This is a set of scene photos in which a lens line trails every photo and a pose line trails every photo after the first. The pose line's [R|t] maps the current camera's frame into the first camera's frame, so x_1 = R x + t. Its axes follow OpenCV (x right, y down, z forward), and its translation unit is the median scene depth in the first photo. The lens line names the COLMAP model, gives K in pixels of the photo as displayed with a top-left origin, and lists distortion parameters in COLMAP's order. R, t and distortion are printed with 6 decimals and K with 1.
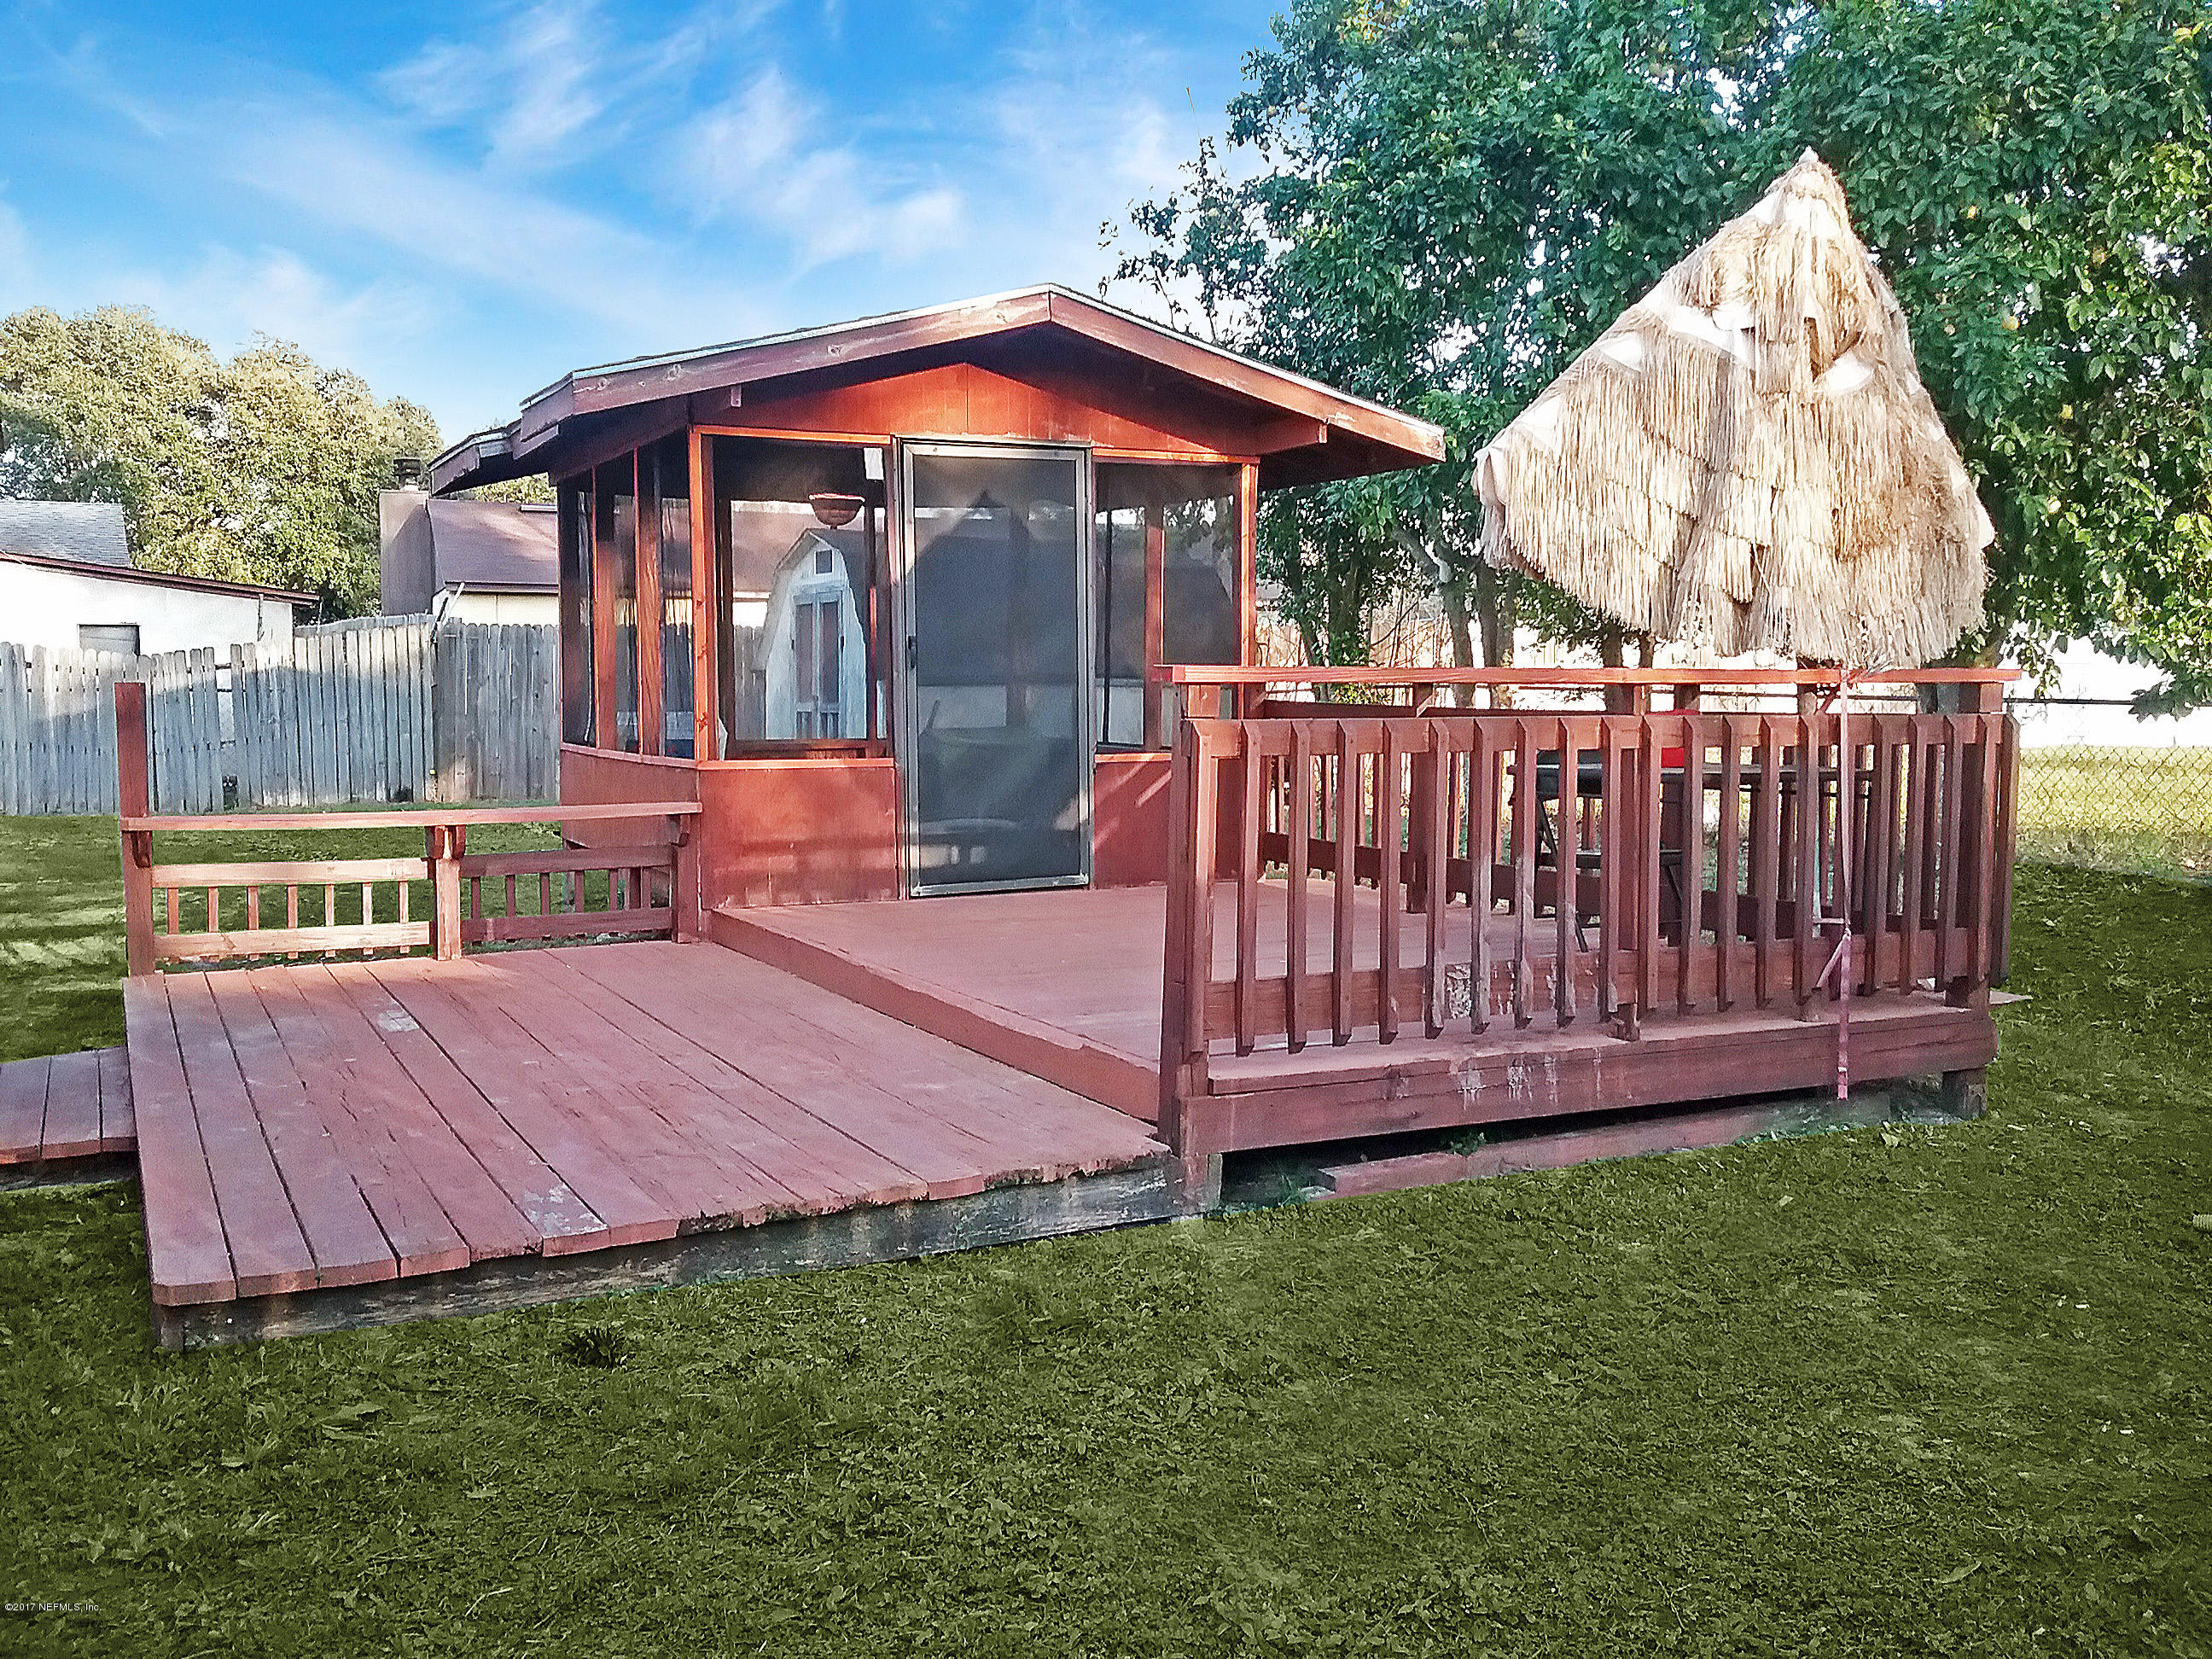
lens RADIAL K [[2018.2, 0, 1103.9], [0, 2018.2, 947.6], [0, 0, 1]] dist [0.088104, -0.131846]
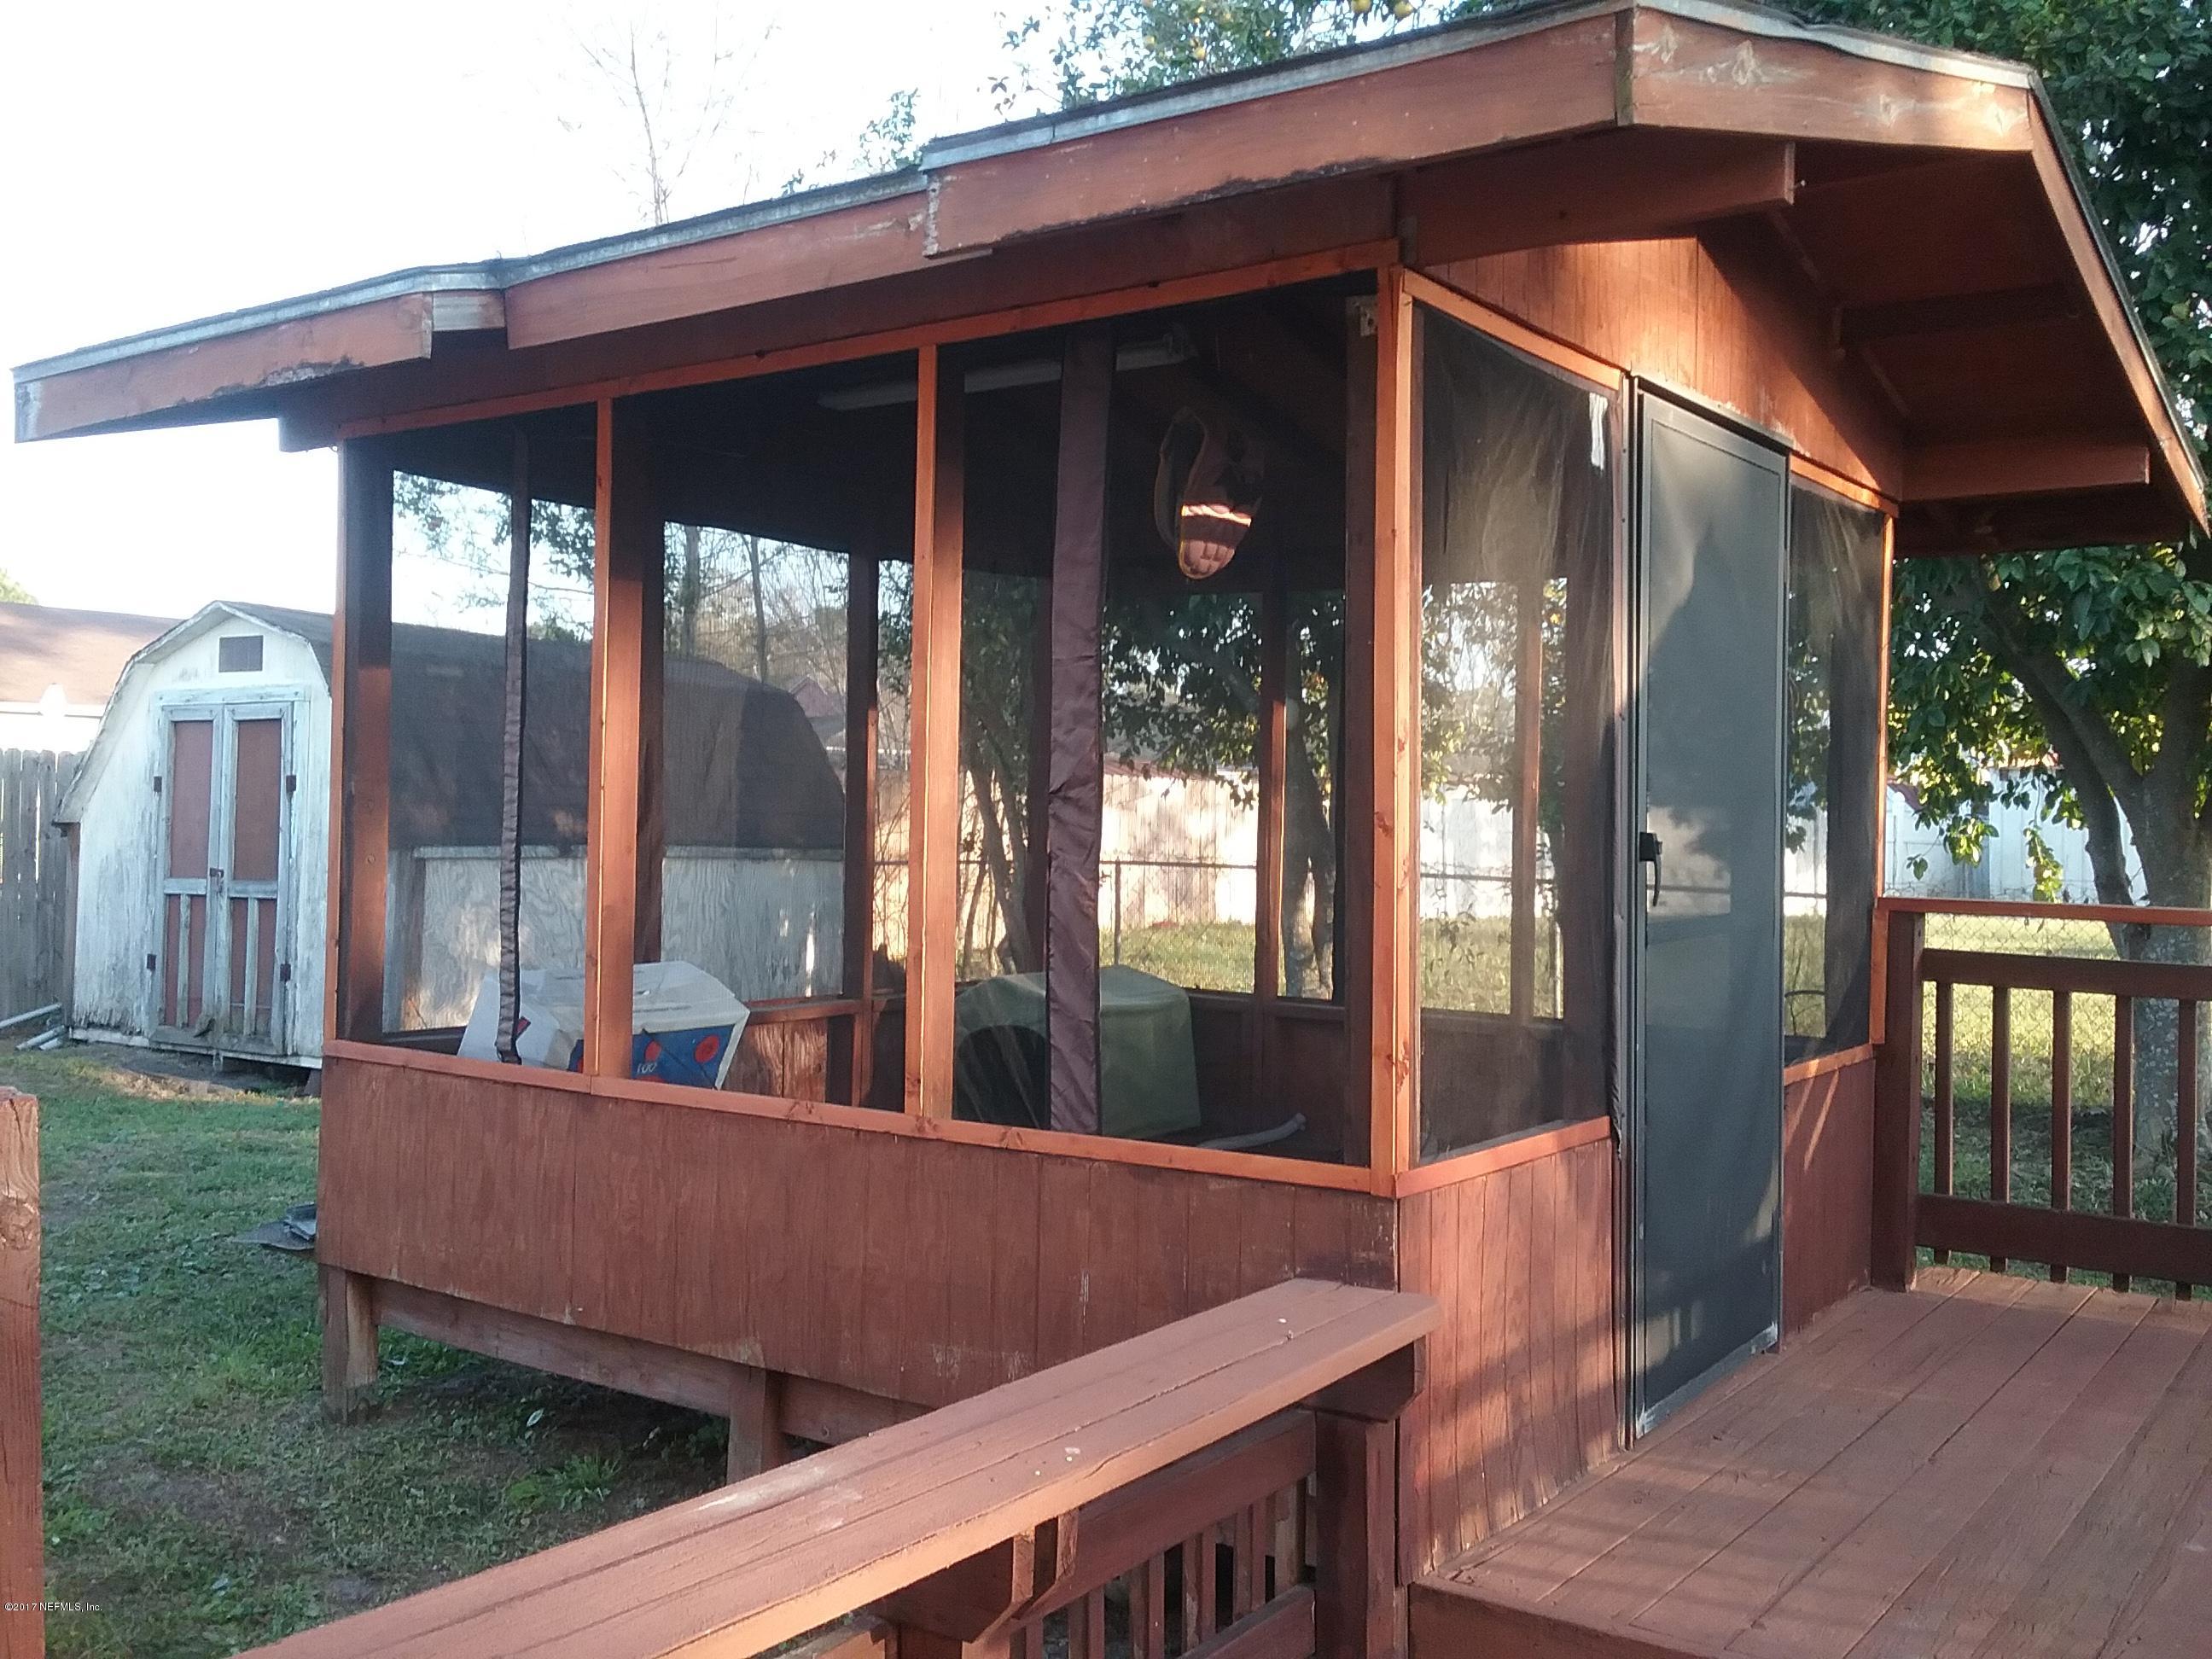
lens RADIAL K [[2035.1, 0, 1106.0], [0, 2035.1, 829.5], [0, 0, 1]] dist [0.053543, -0.004518]
pose [[0.882575, 0.016073, 0.469897, -0.364191], [0.042575, 0.992577, -0.113918, -0.100447], [-0.468240, 0.120547, 0.875339, 0.615385]]
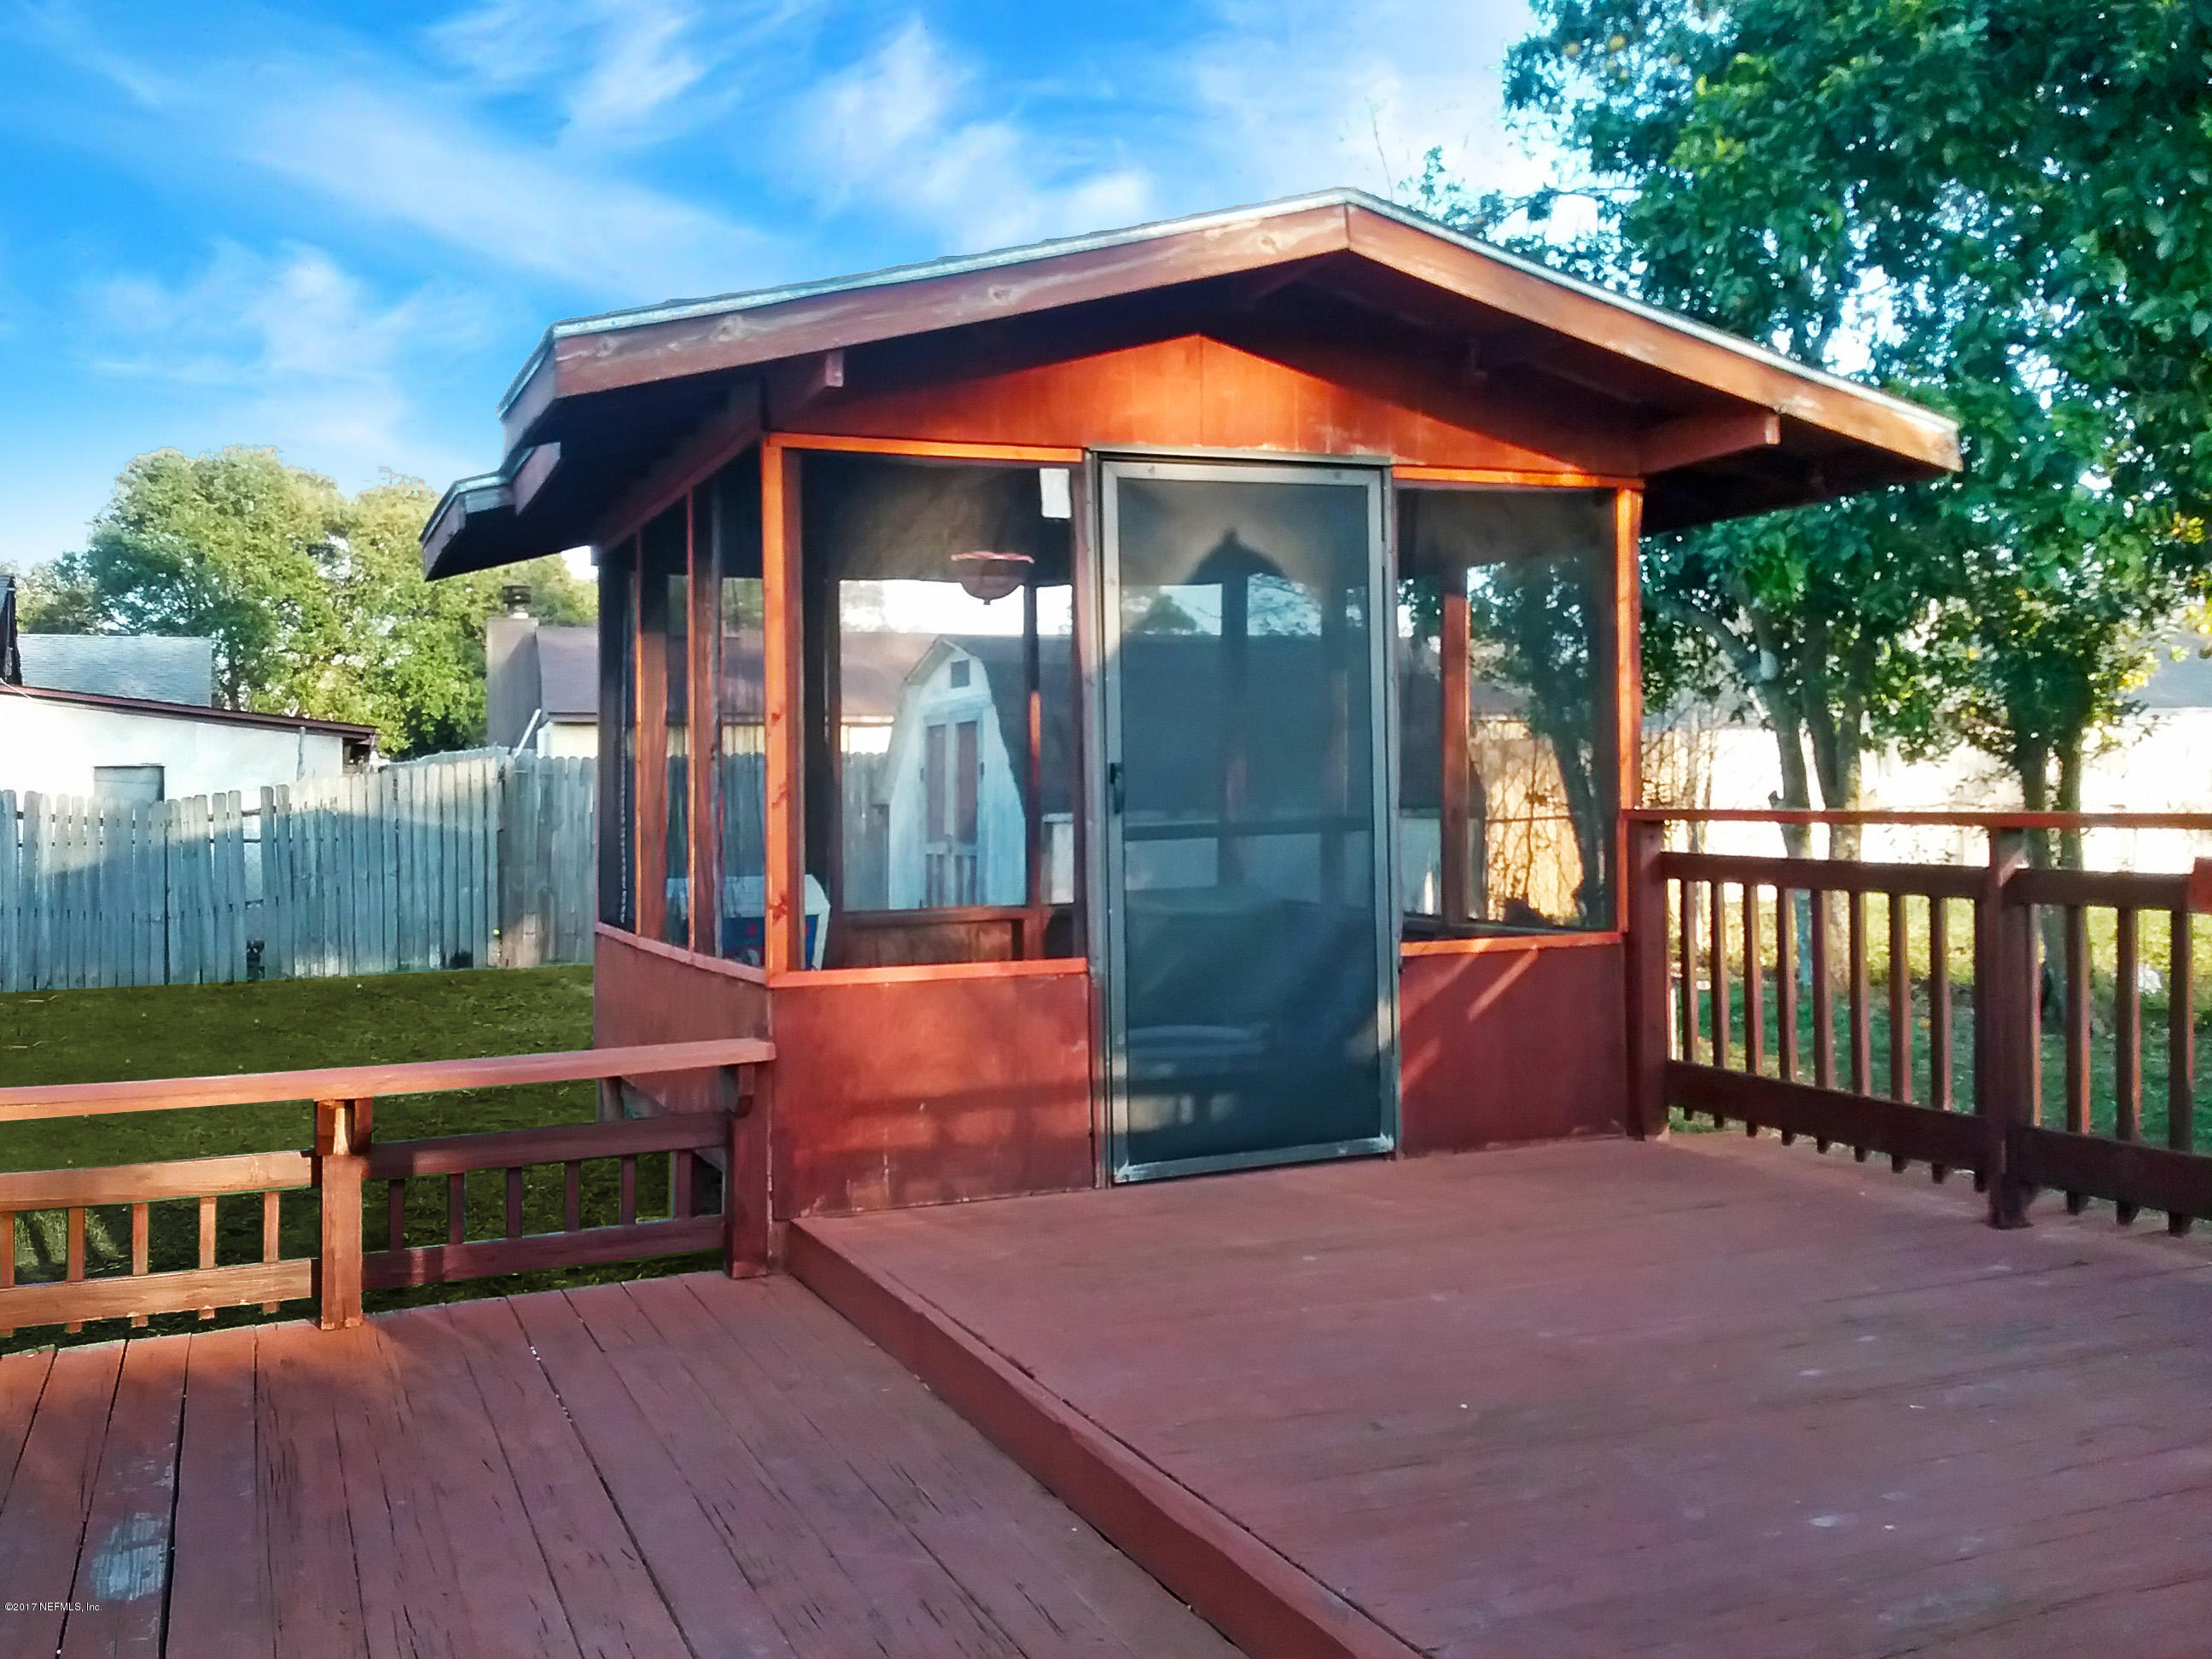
lens RADIAL K [[2035.1, 0, 1106.0], [0, 2035.1, 829.5], [0, 0, 1]] dist [0.053543, -0.004518]
pose [[0.998113, -0.014812, -0.059596, -0.055861], [0.007752, 0.993102, -0.116999, -0.055275], [0.060918, 0.116316, 0.991342, 0.350673]]
